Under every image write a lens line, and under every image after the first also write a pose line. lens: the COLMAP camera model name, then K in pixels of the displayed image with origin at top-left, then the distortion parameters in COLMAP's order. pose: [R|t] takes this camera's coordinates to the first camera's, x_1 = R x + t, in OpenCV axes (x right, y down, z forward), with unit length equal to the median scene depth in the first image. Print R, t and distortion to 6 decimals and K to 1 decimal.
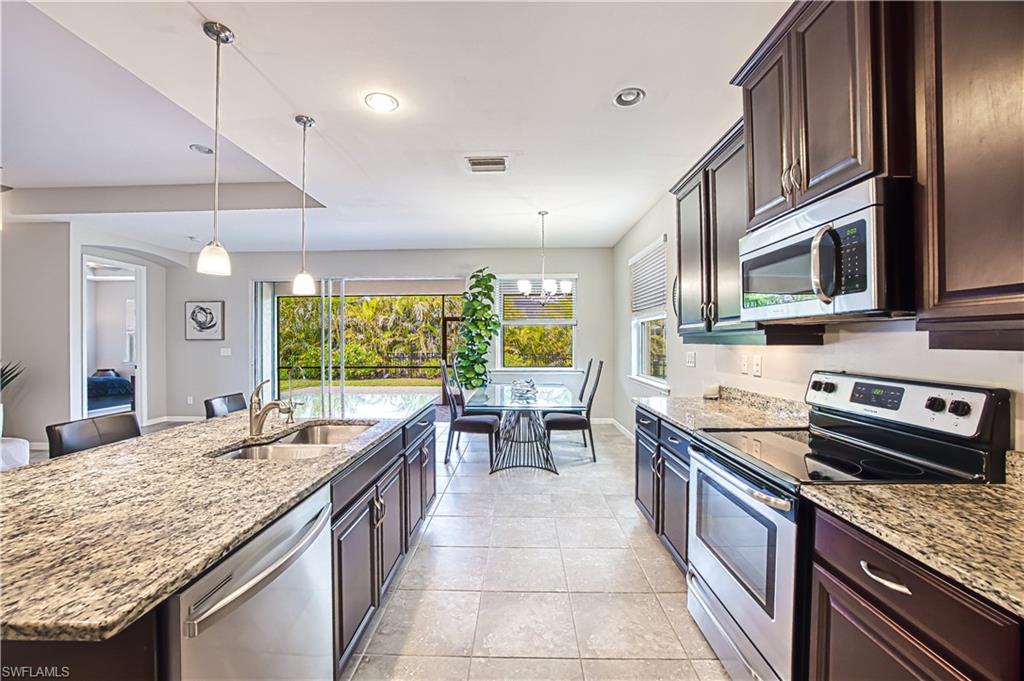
lens RADIAL K [[411.3, 0, 485.9], [0, 411.3, 340.5], [0, 0, 1]] dist [-0.033266, 0.005011]
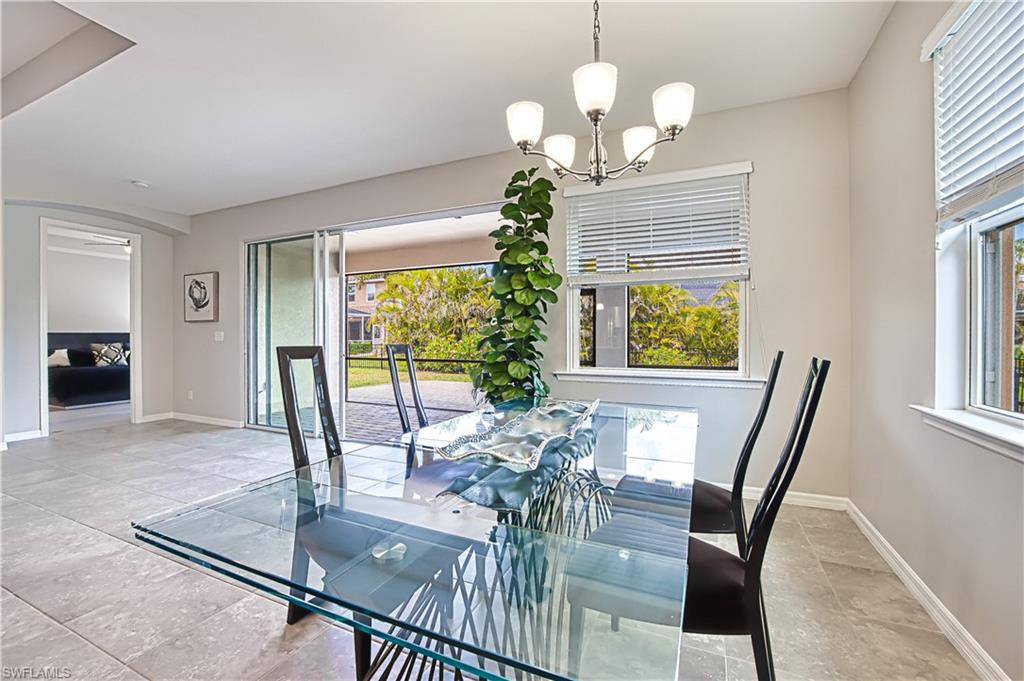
lens RADIAL K [[411.3, 0, 478.4], [0, 411.3, 334.8], [0, 0, 1]] dist [-0.033266, 0.005011]
pose [[0.915000, 0.000266, -0.403453, 0.133241], [0.000037, 1.000000, 0.000743, 0.024472], [0.403453, -0.000695, 0.915000, 0.489183]]
